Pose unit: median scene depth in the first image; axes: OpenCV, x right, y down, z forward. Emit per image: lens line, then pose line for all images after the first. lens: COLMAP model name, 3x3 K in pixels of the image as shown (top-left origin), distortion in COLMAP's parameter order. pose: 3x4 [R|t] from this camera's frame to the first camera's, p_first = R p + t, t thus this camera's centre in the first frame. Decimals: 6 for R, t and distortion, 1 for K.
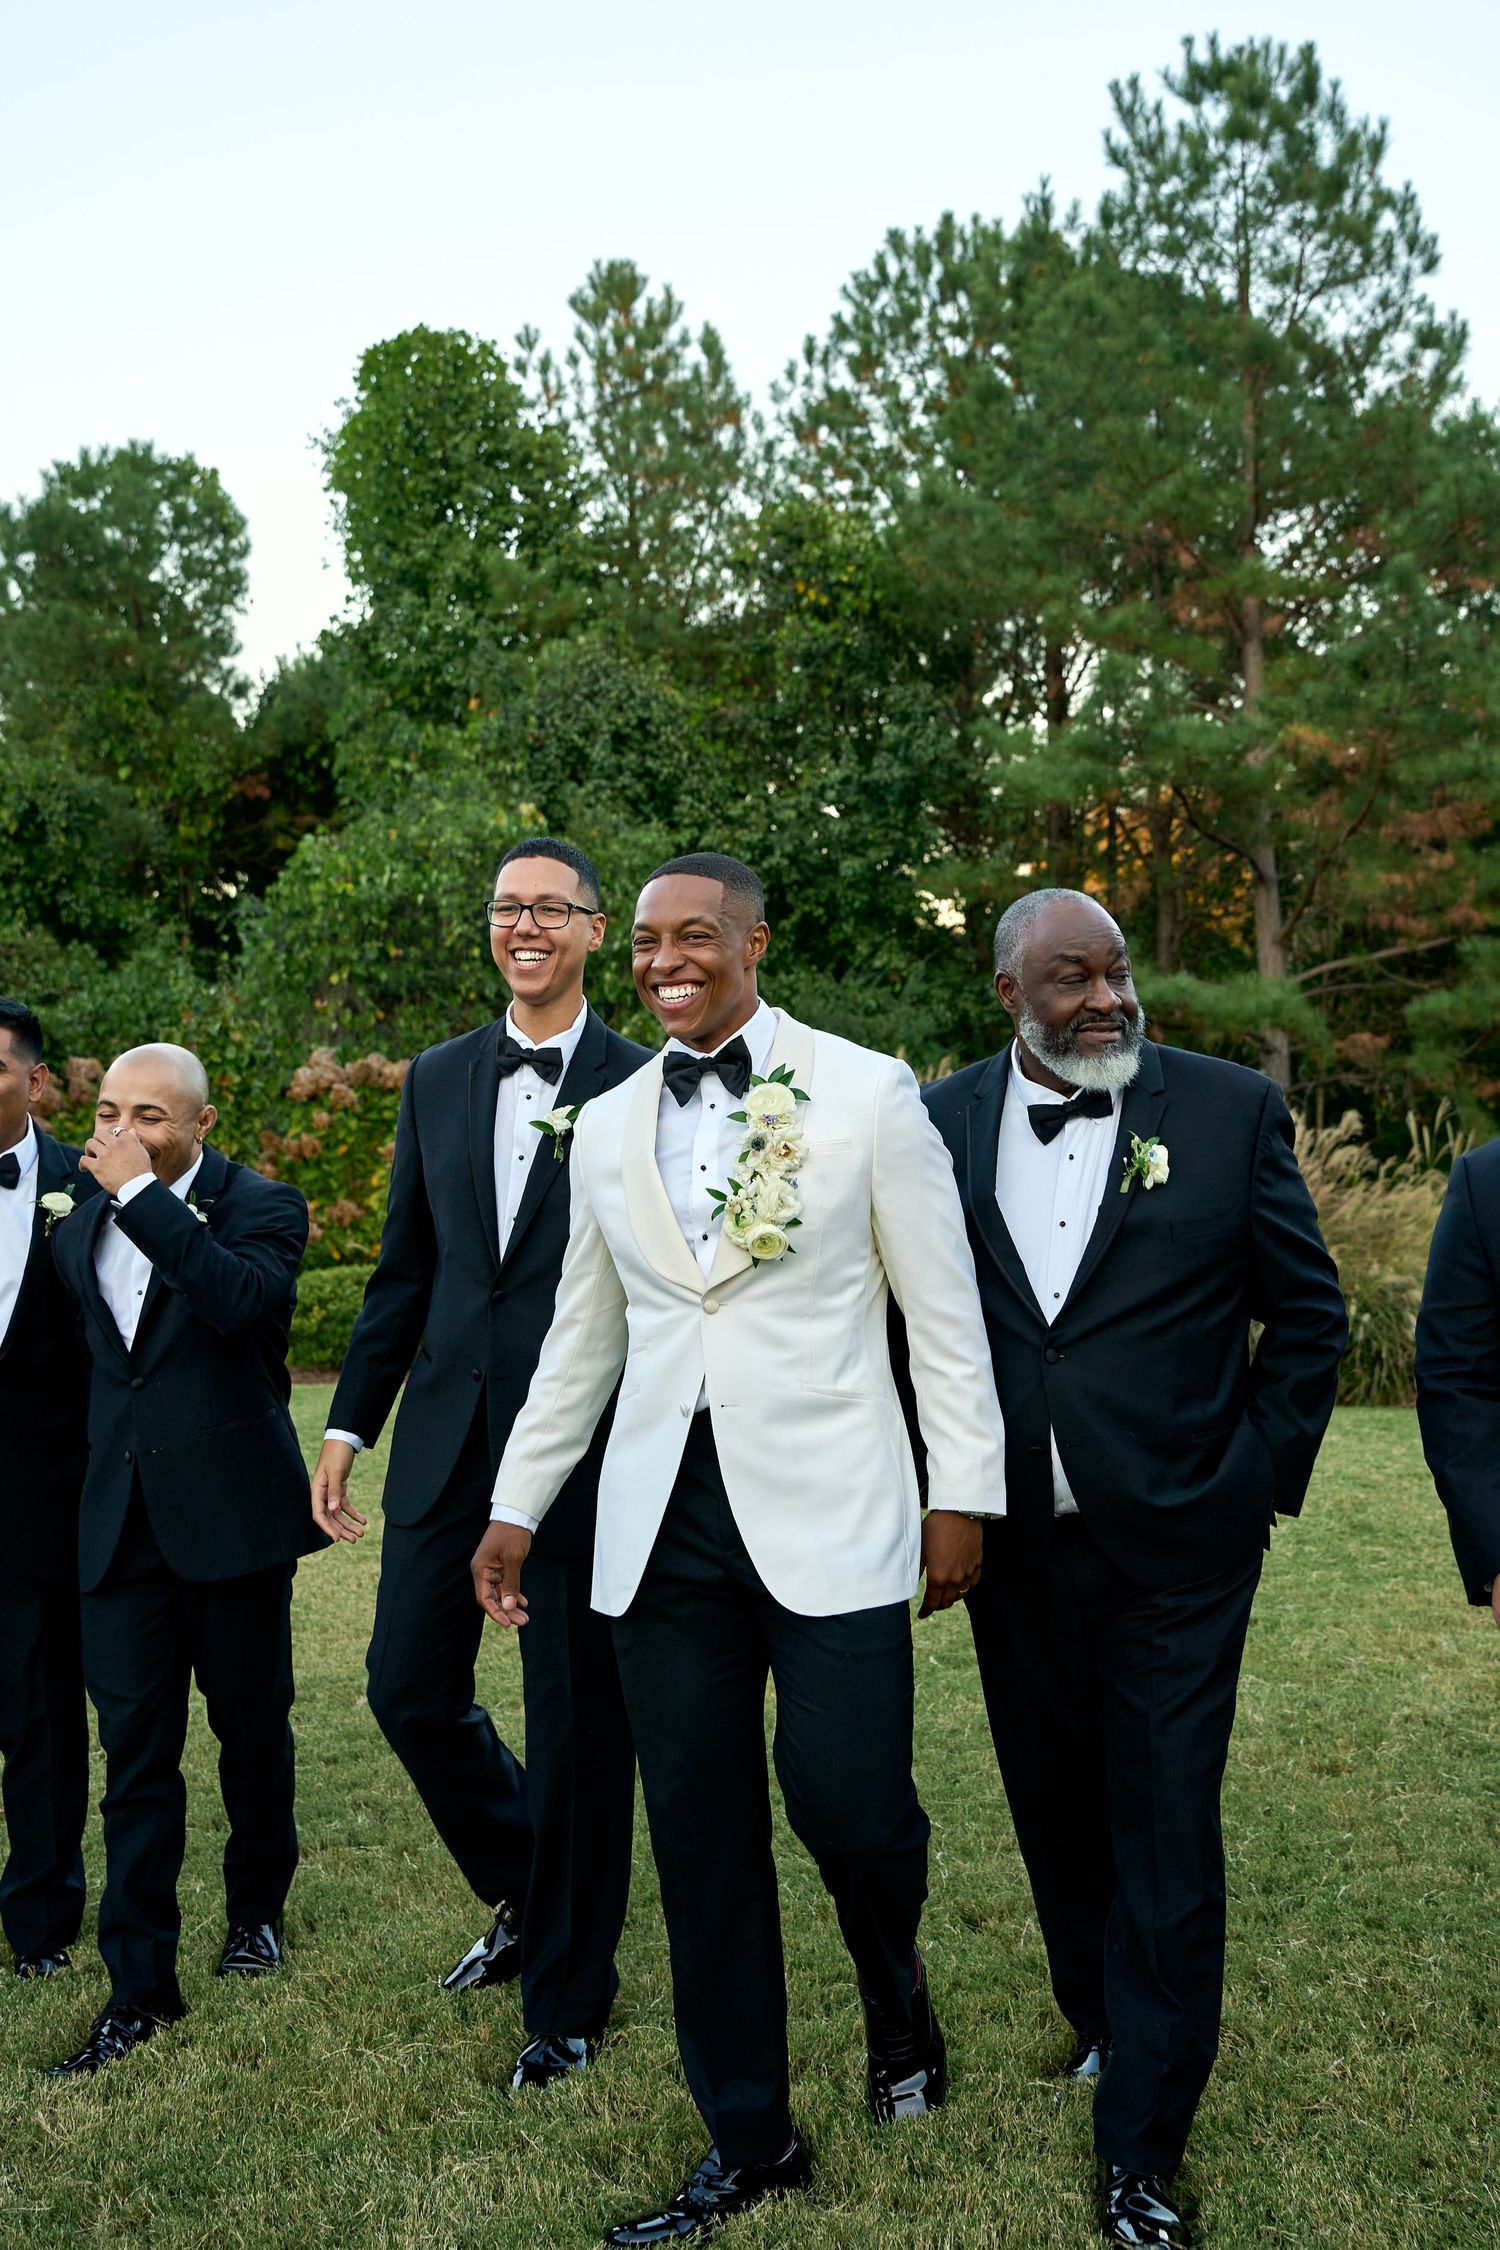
lens RADIAL K [[2188.6, 0, 750.0], [0, 2188.6, 1125.0], [0, 0, 1]] dist [0.001182, -0.001574]
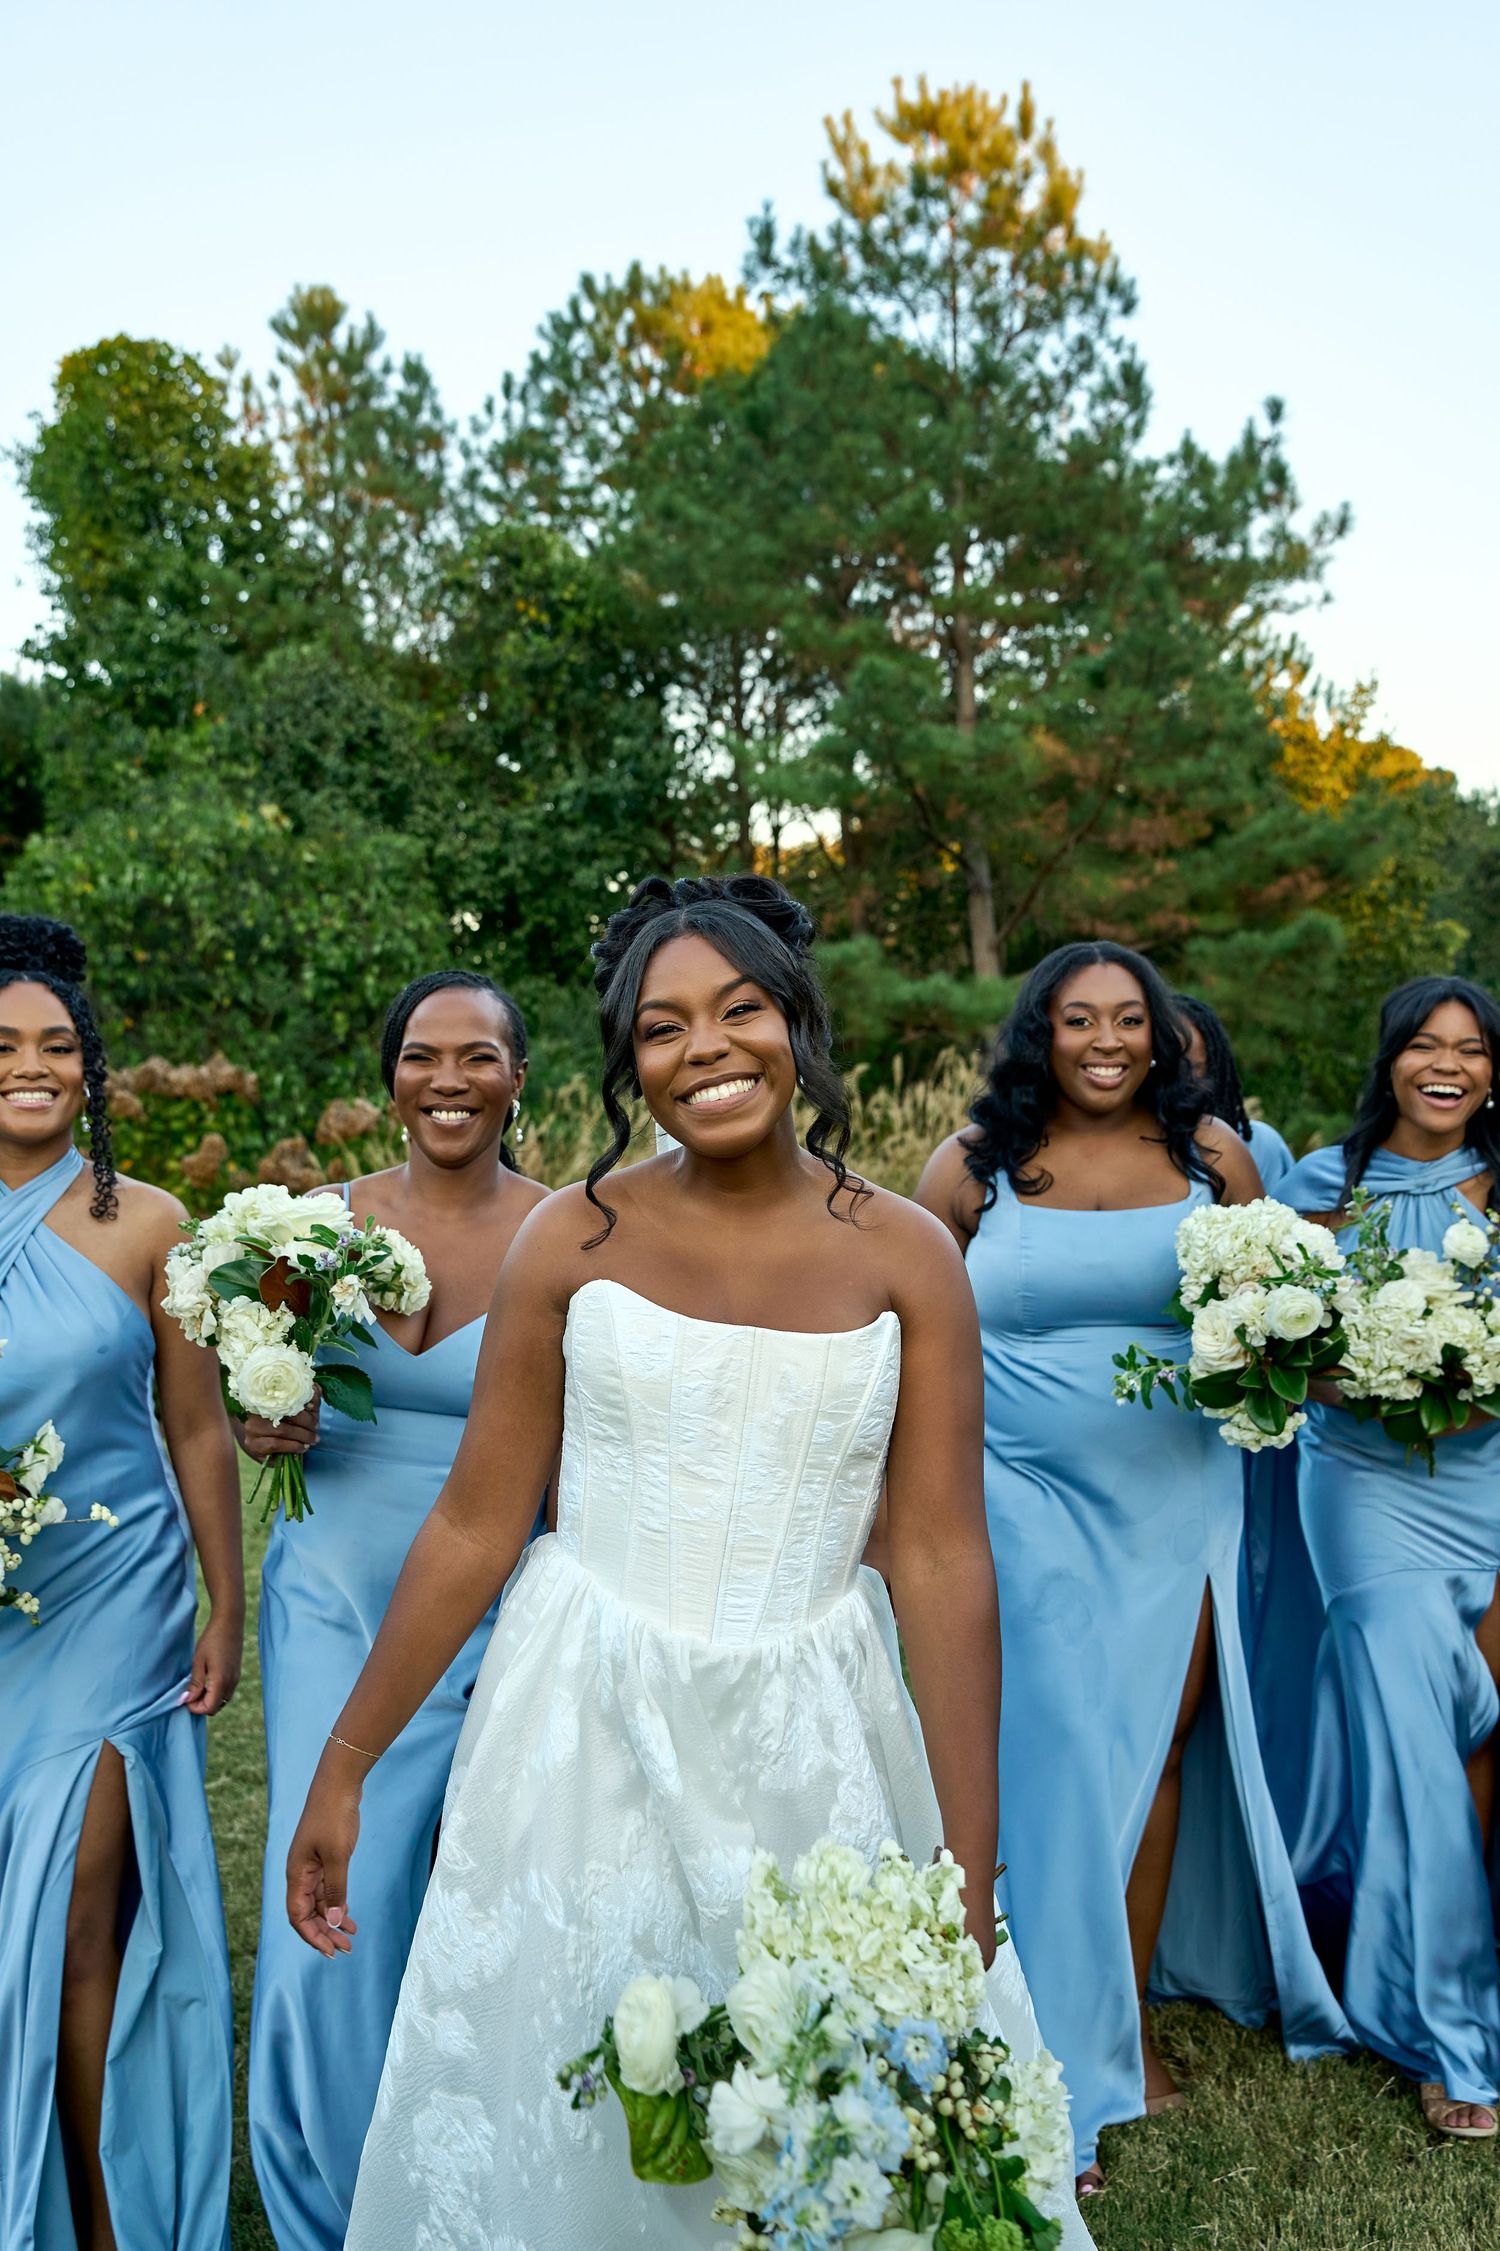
lens RADIAL K [[1938.0, 0, 750.0], [0, 1938.0, 1125.5], [0, 0, 1]] dist [0.008090, 0.007085]
pose [[0.983395, -0.021419, 0.180212, -0.042873], [0.022141, 0.999753, -0.002000, 0.001114], [-0.180124, 0.005957, 0.983626, 0.099046]]
